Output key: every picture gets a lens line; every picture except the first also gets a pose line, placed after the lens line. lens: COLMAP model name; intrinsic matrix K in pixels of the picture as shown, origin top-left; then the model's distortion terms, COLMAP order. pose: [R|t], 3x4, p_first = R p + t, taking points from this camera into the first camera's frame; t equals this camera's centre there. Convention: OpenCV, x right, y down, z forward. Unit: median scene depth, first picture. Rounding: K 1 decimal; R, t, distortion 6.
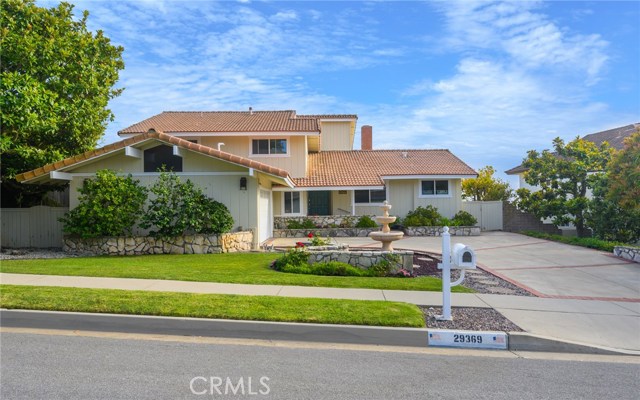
lens RADIAL K [[455.6, 0, 319.8], [0, 455.6, 200.9], [0, 0, 1]] dist [0.003249, 0.000242]
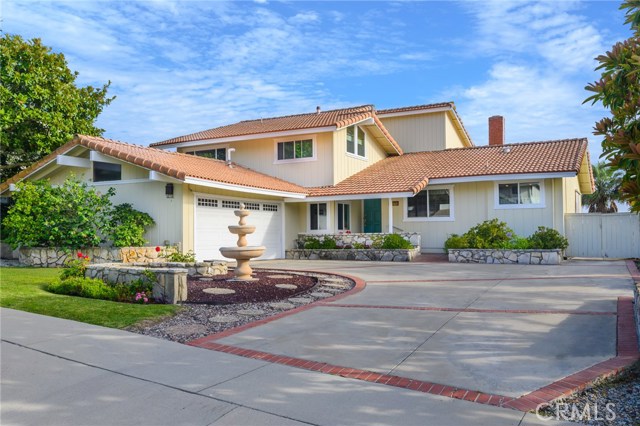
lens RADIAL K [[523.4, 0, 320.0], [0, 523.4, 212.3], [0, 0, 1]] dist [0.012627, 0.001571]
pose [[0.878391, -0.015672, -0.477686, 0.408879], [0.001792, 0.999563, -0.029497, 0.024381], [0.477940, 0.025054, 0.878035, 0.200668]]
